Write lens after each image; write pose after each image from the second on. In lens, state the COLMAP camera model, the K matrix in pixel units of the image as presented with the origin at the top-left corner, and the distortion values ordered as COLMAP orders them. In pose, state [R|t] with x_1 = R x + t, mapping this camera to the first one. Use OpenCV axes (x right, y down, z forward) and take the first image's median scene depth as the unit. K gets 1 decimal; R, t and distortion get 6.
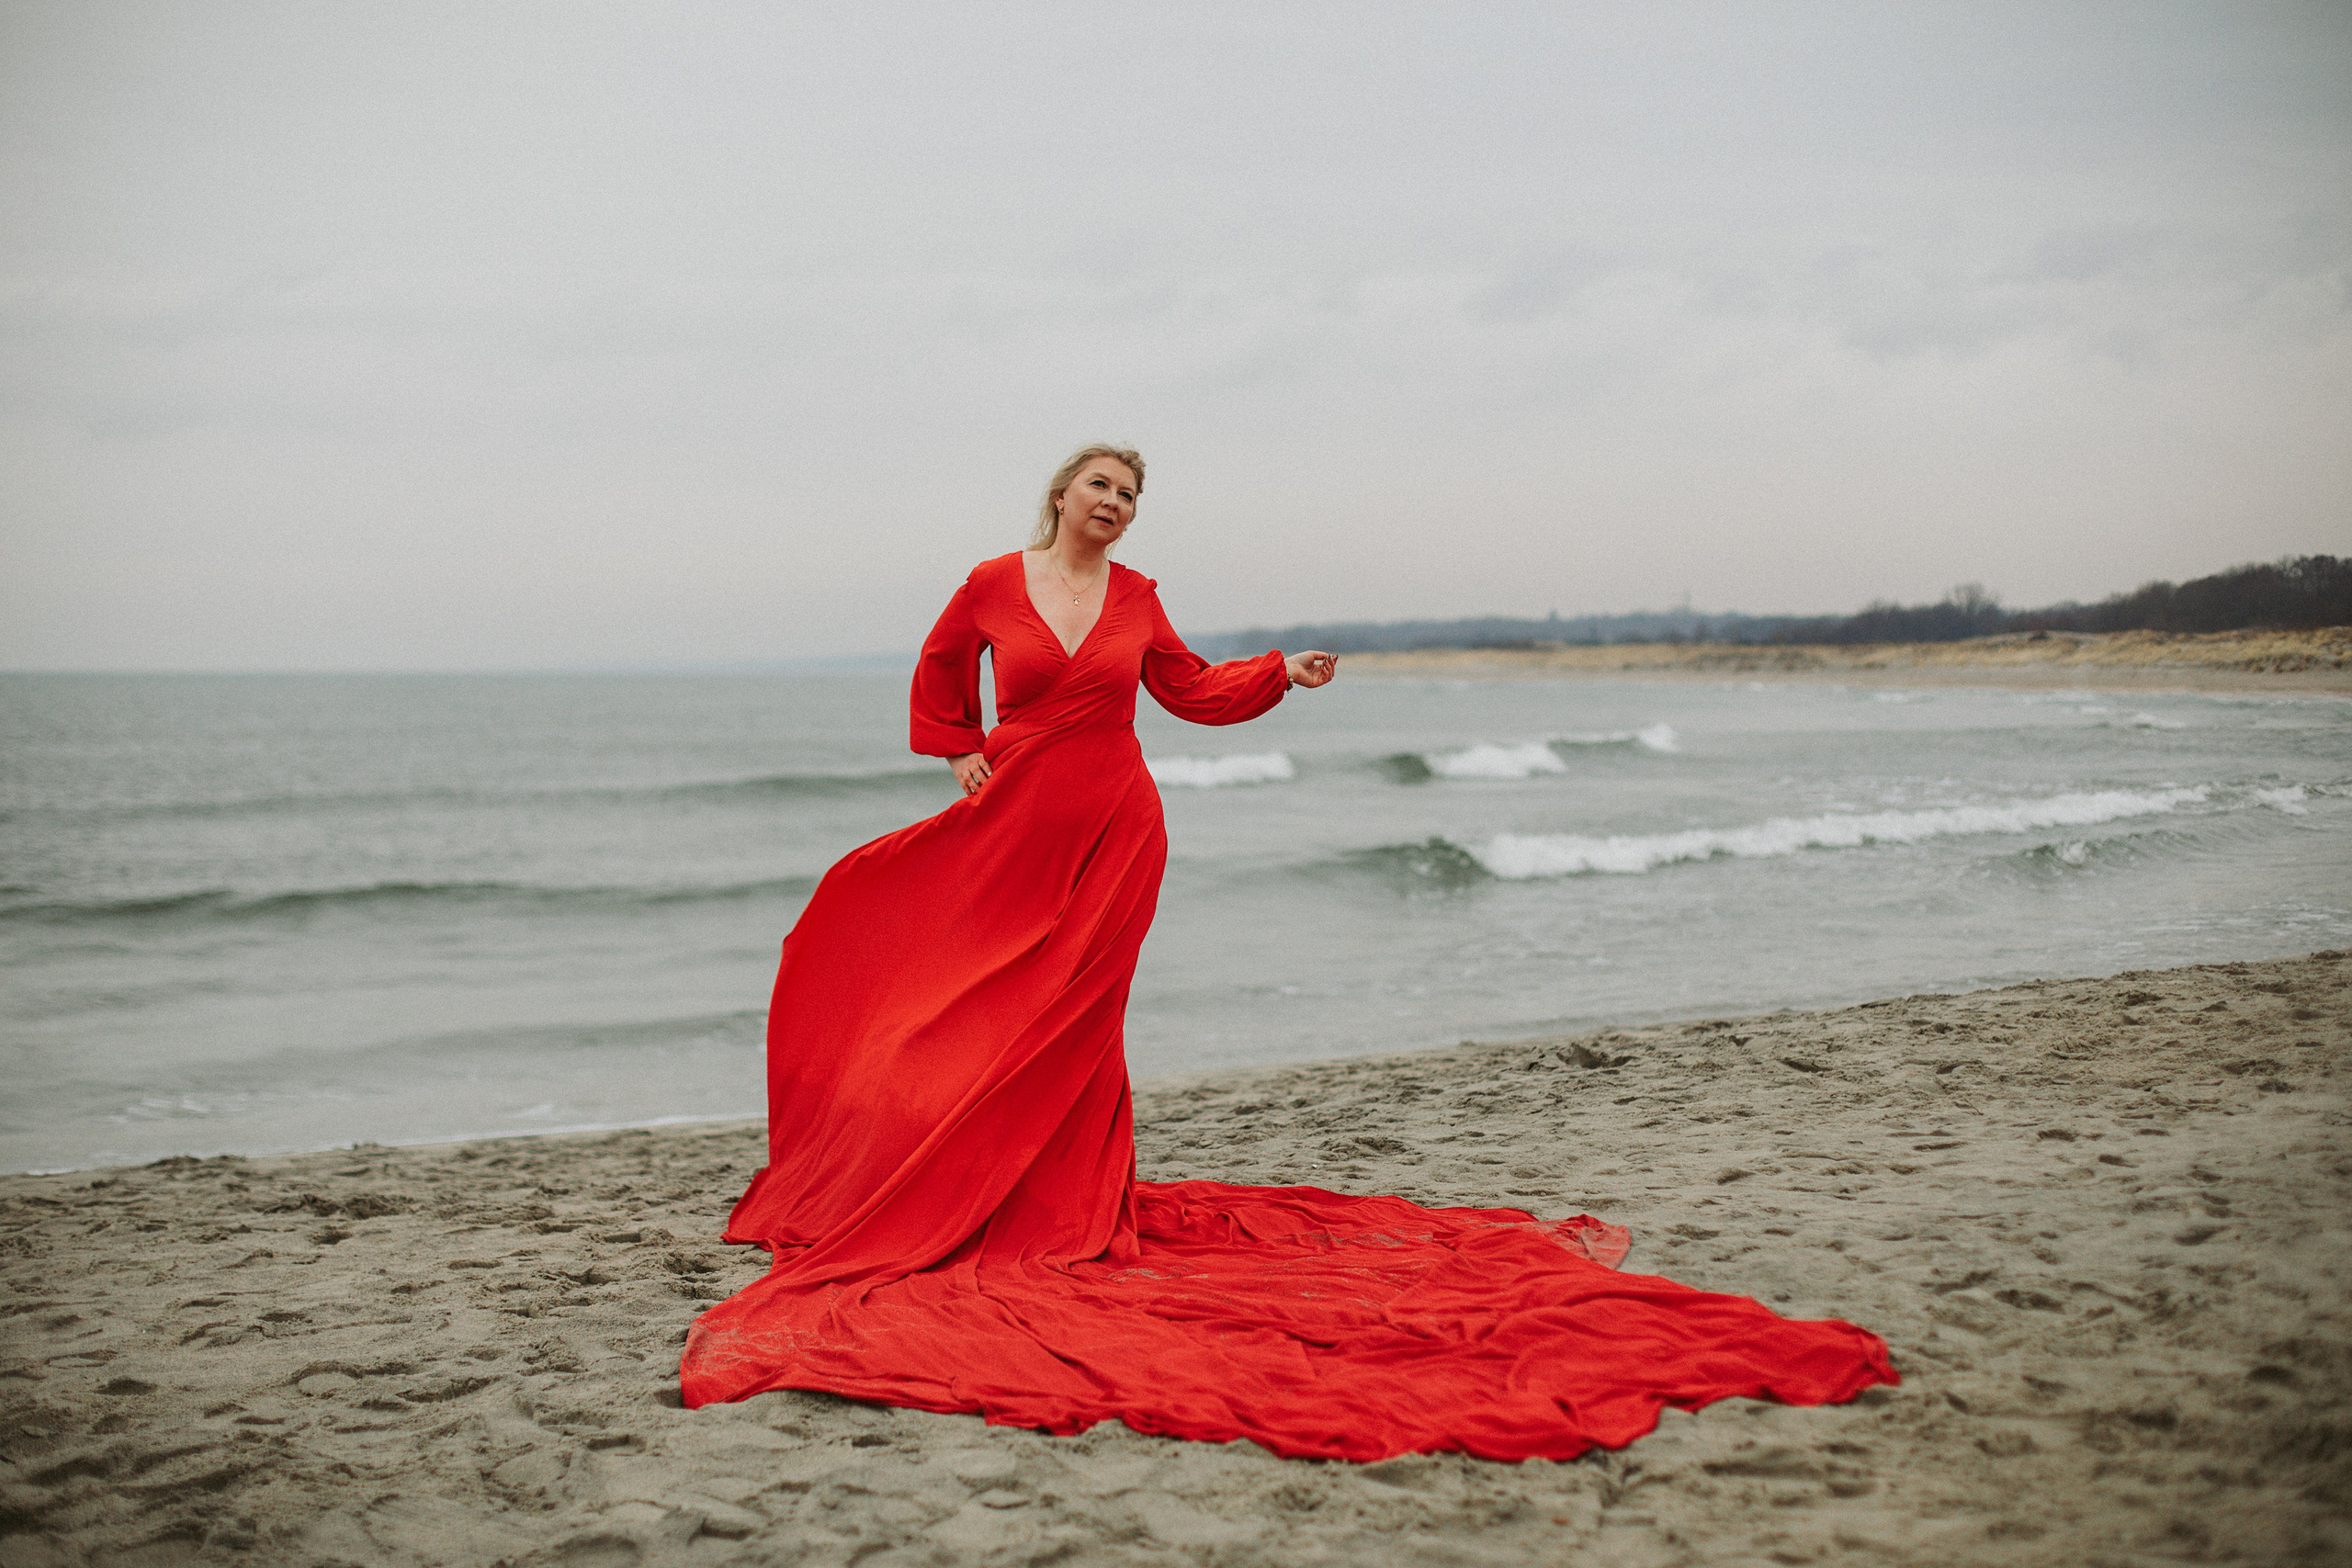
lens RADIAL K [[3380.2, 0, 1144.1], [0, 3380.2, 782.1], [0, 0, 1]] dist [-0.140102, 0.164165]
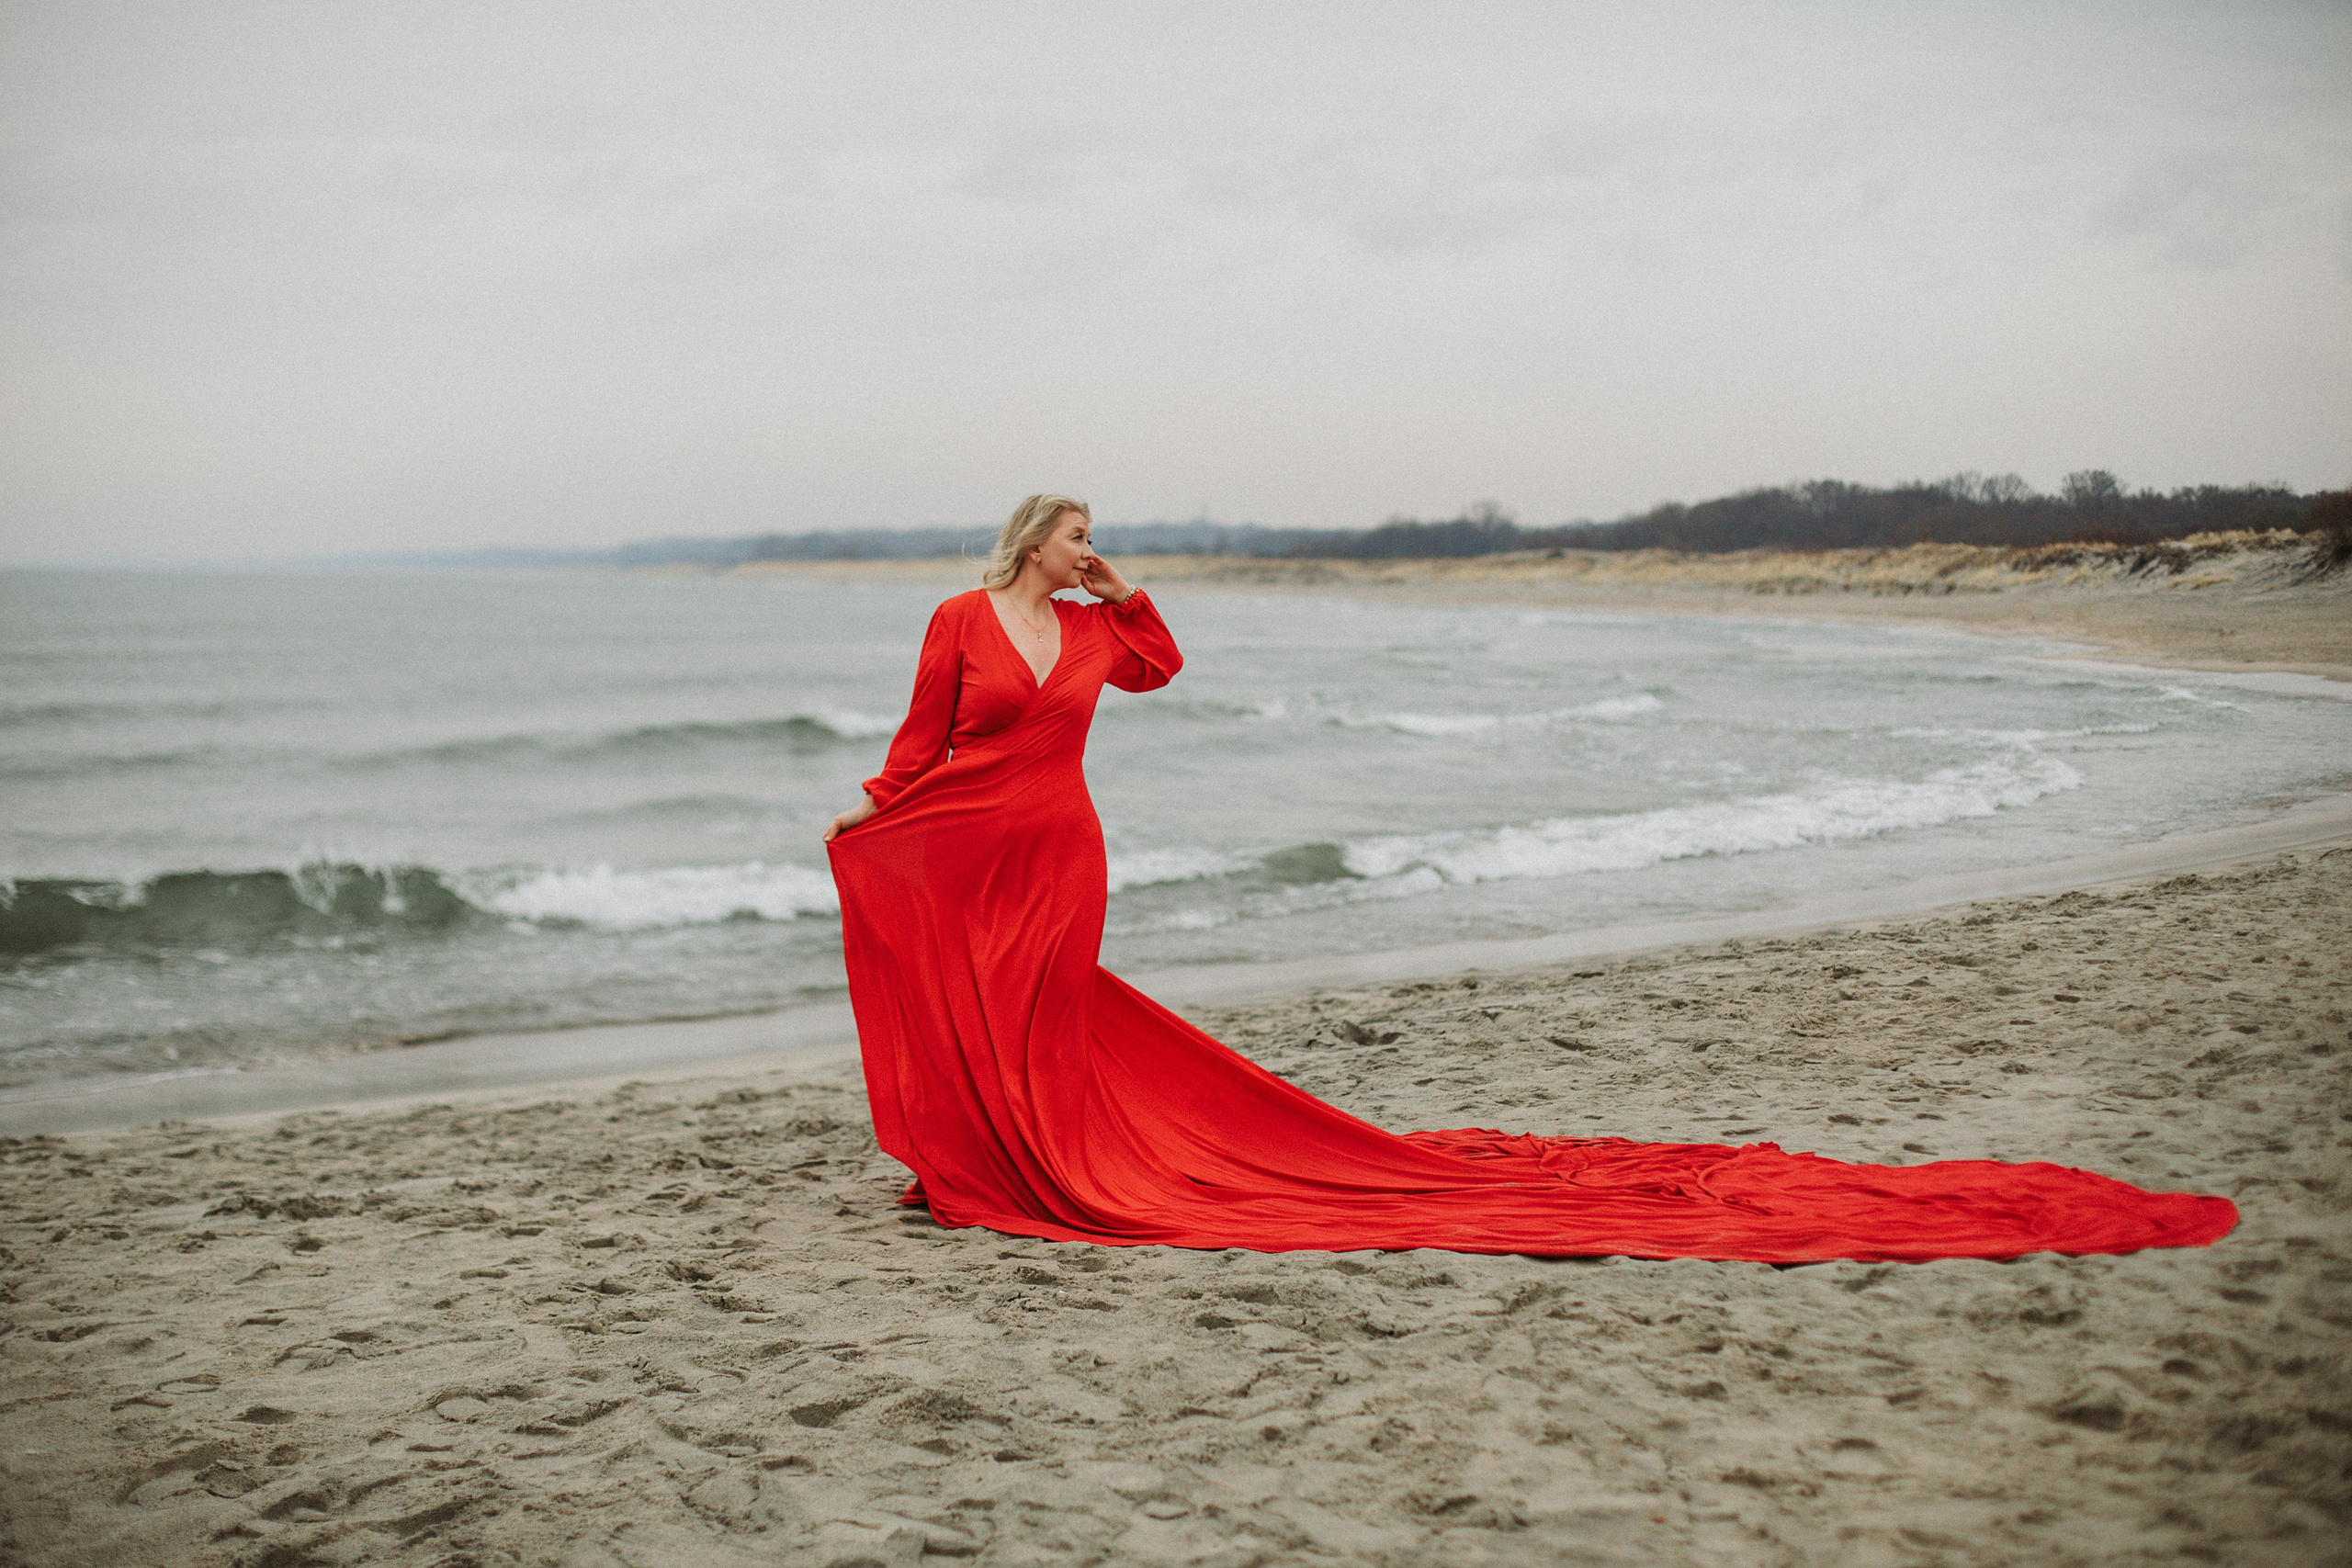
lens RADIAL K [[3452.2, 0, 1130.7], [0, 3452.2, 751.8], [0, 0, 1]] dist [-0.132723, 0.128379]
pose [[0.988957, 0.009874, 0.147874, -0.131471], [-0.012984, 0.999714, 0.020084, -0.035903], [-0.147633, -0.021782, 0.988802, -0.070181]]
